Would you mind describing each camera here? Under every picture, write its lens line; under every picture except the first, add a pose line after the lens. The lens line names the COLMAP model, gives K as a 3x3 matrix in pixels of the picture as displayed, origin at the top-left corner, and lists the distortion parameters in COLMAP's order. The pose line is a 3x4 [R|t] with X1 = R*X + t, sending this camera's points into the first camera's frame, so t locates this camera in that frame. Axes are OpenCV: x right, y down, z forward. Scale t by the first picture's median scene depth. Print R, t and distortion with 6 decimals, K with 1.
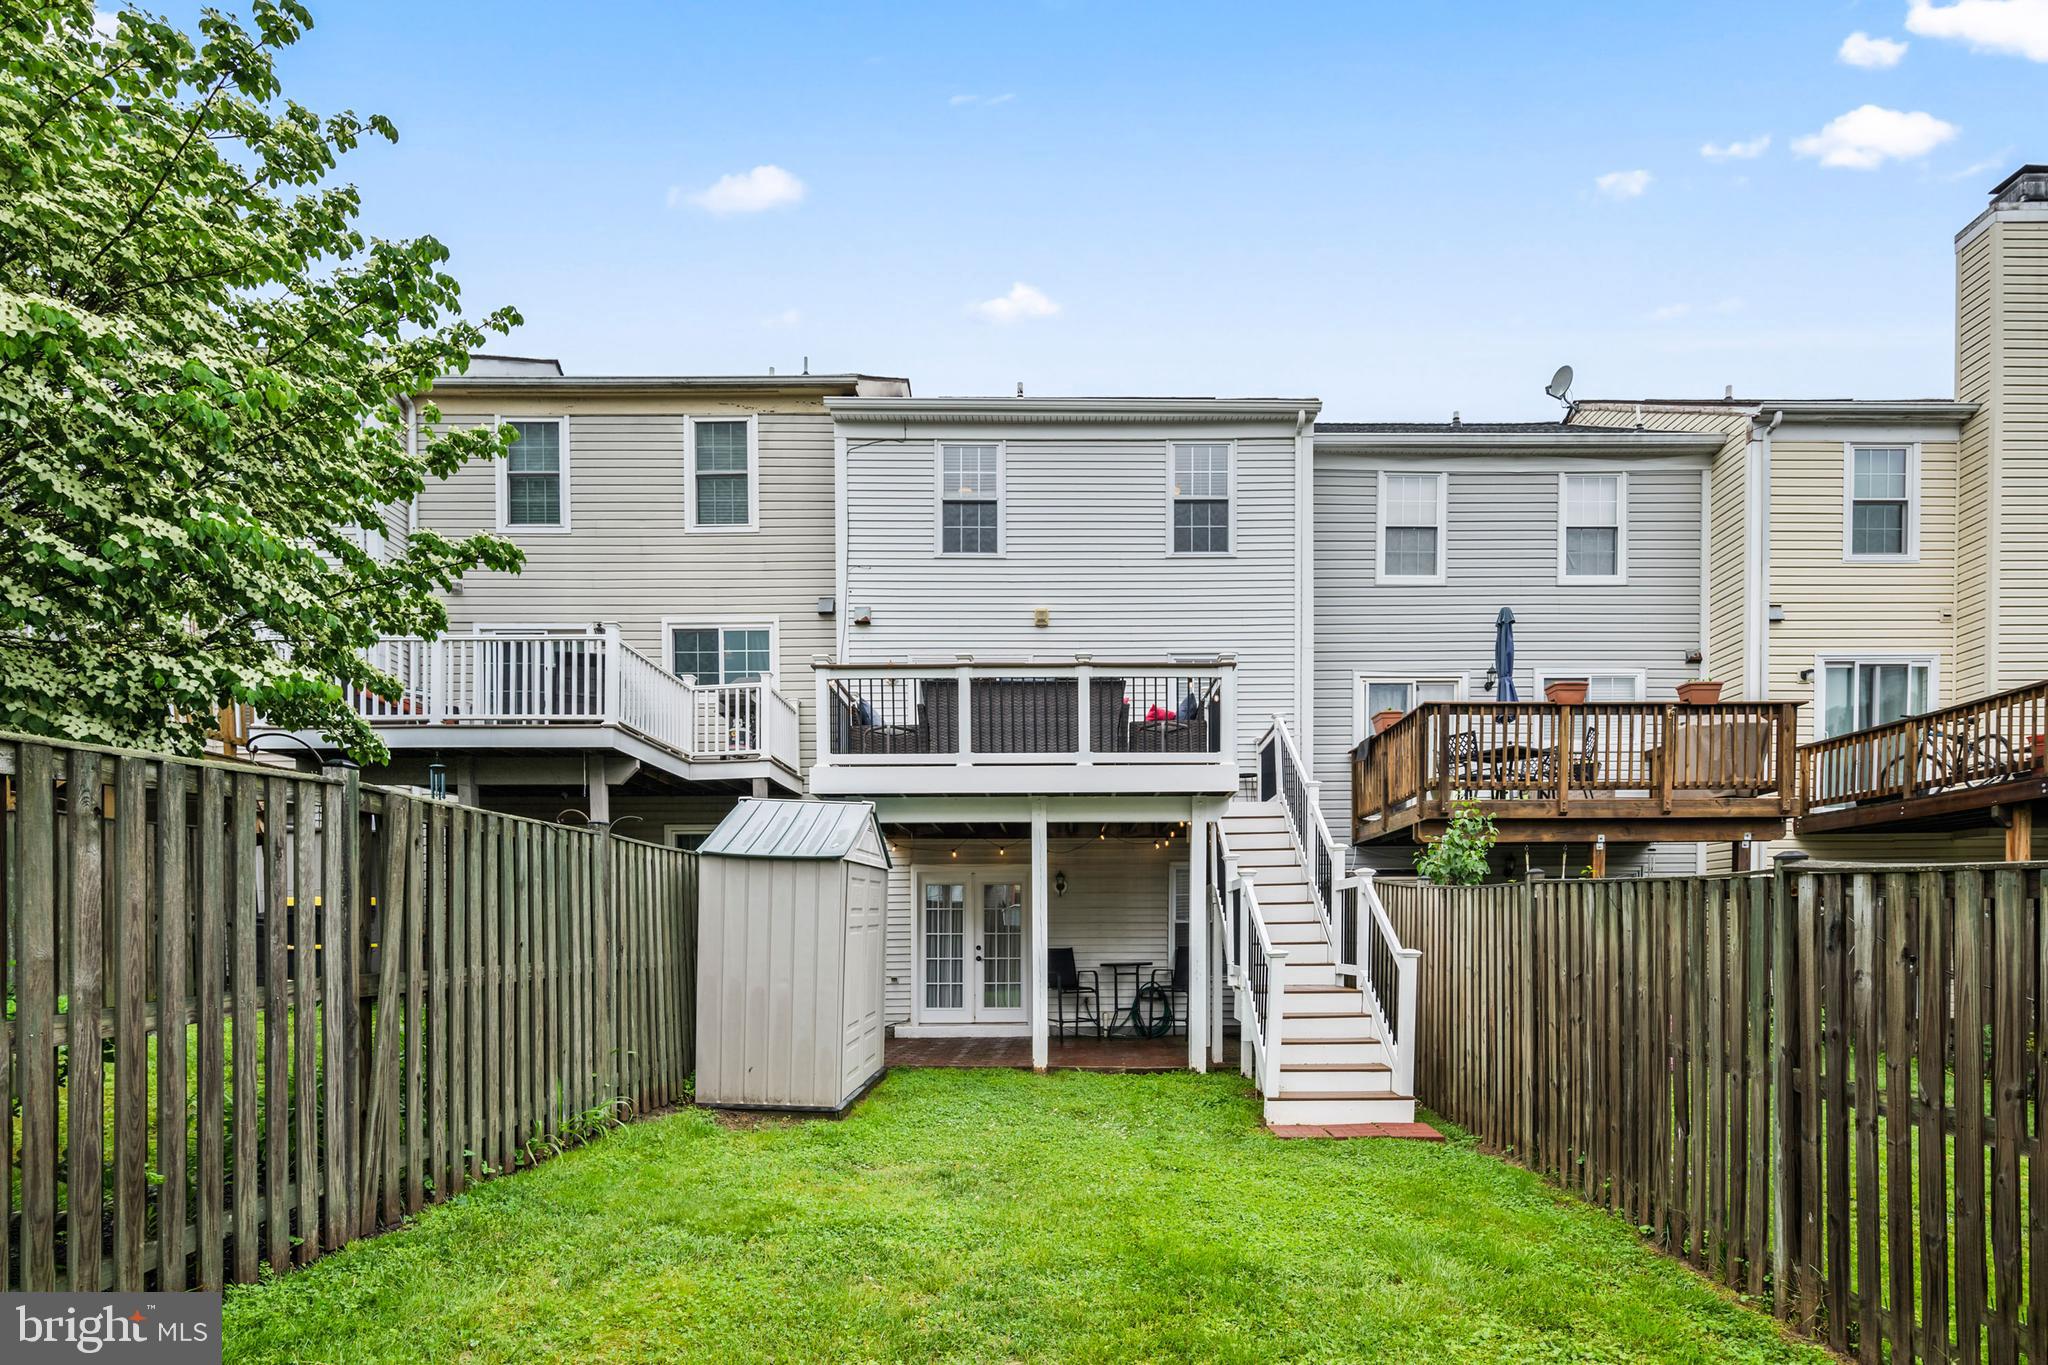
lens RADIAL K [[1052.5, 0, 1024.2], [0, 1052.5, 833.6], [0, 0, 1]] dist [-0.000685, 0.001115]
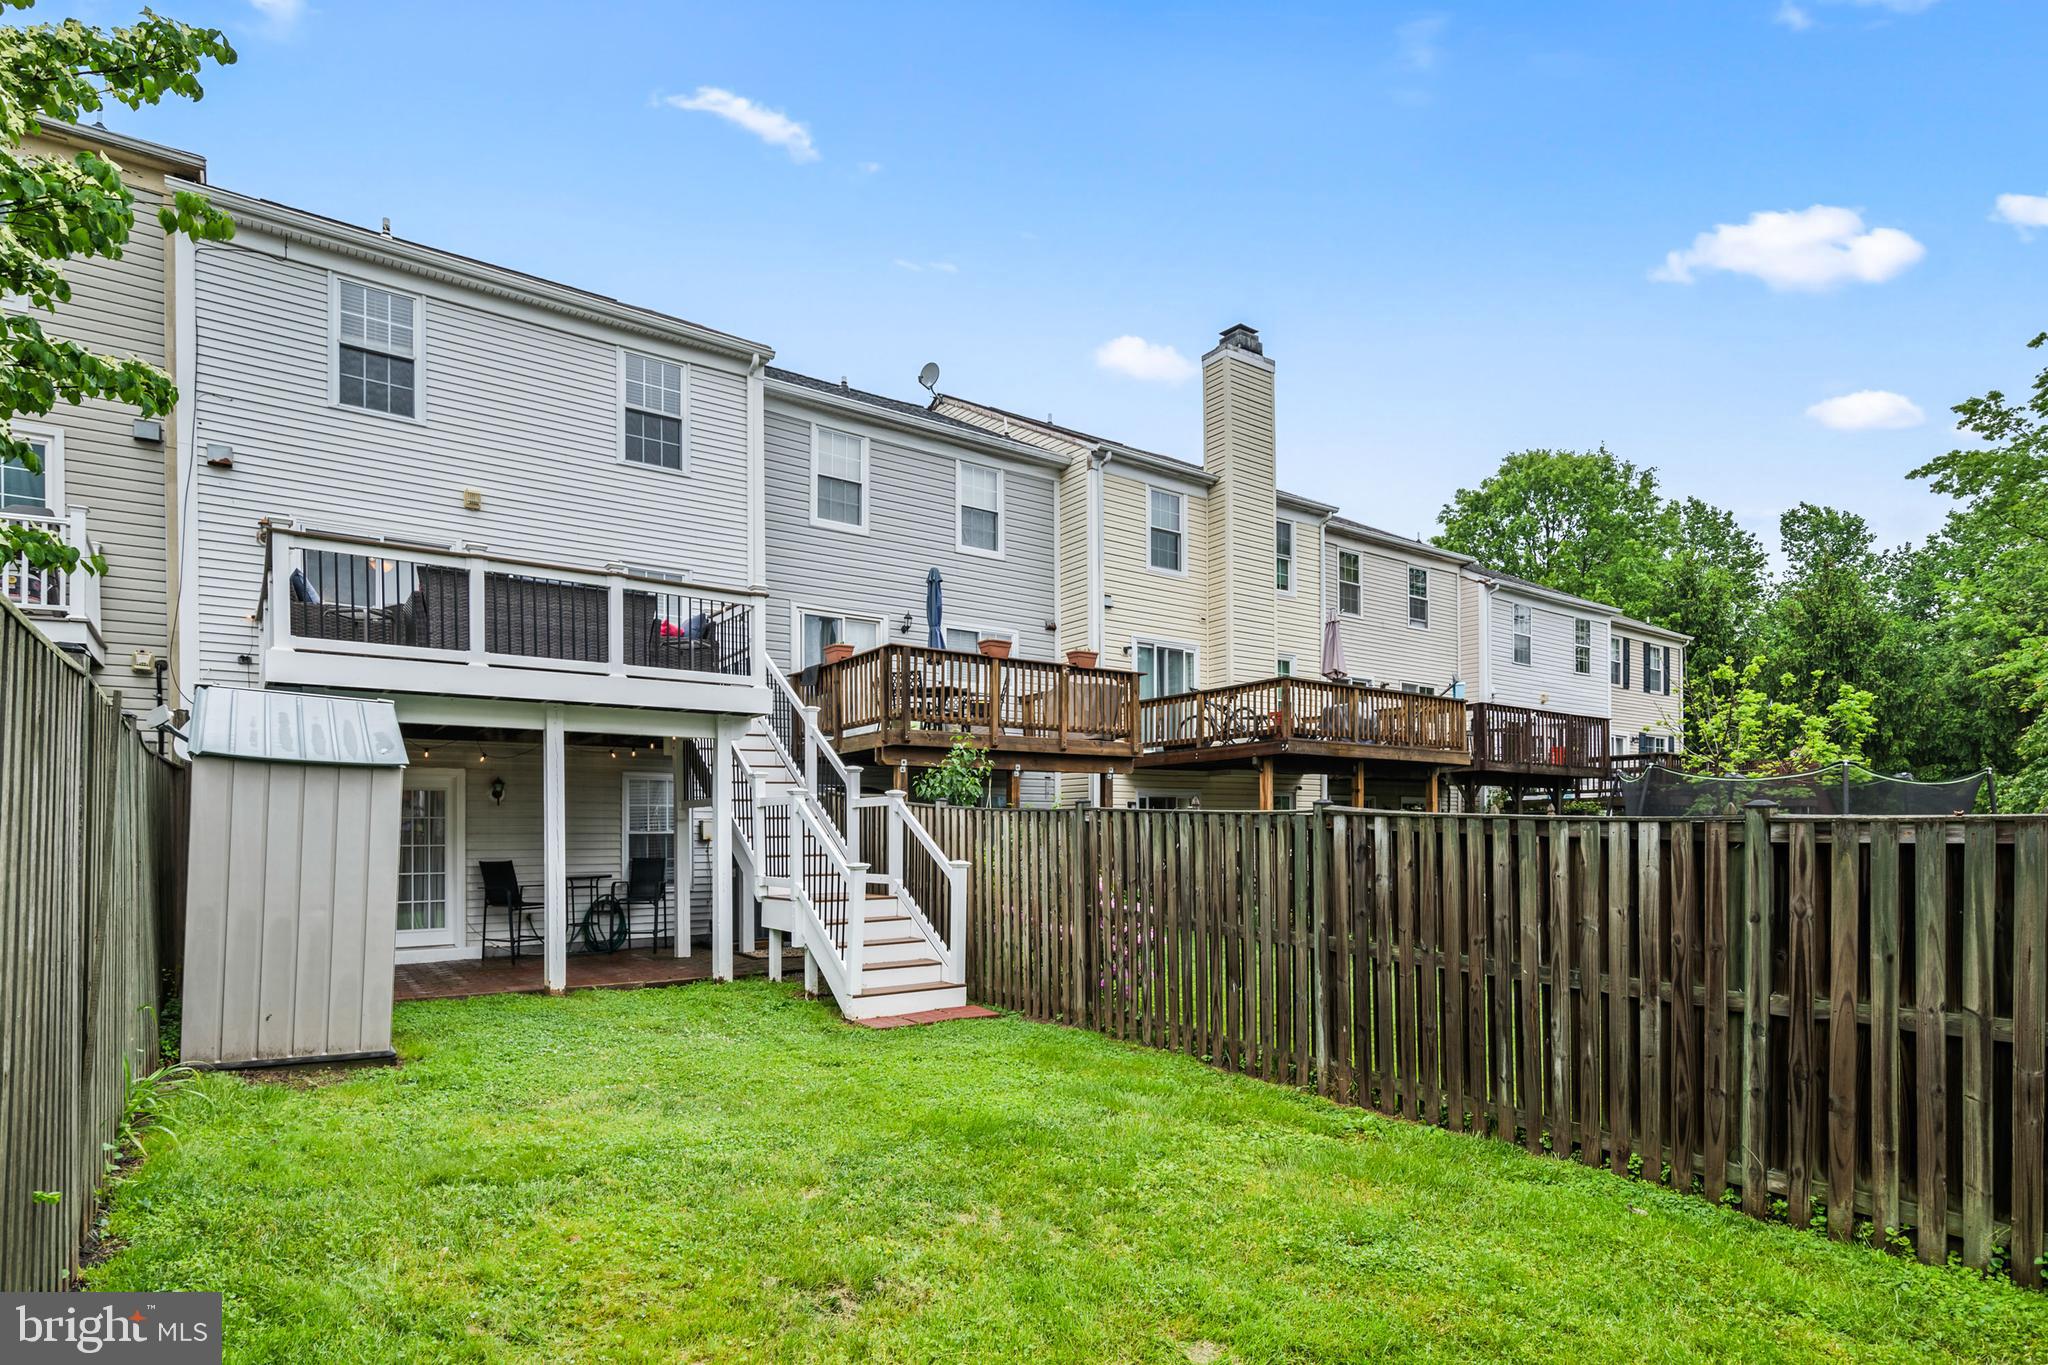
lens RADIAL K [[1014.1, 0, 1027.4], [0, 1014.1, 695.3], [0, 0, 1]] dist [-0.003434, 0.000189]
pose [[0.823436, 0.076907, 0.562174, -0.110745], [-0.049883, 0.996748, -0.063292, -0.004479], [-0.565213, 0.024074, 0.824594, -0.003851]]
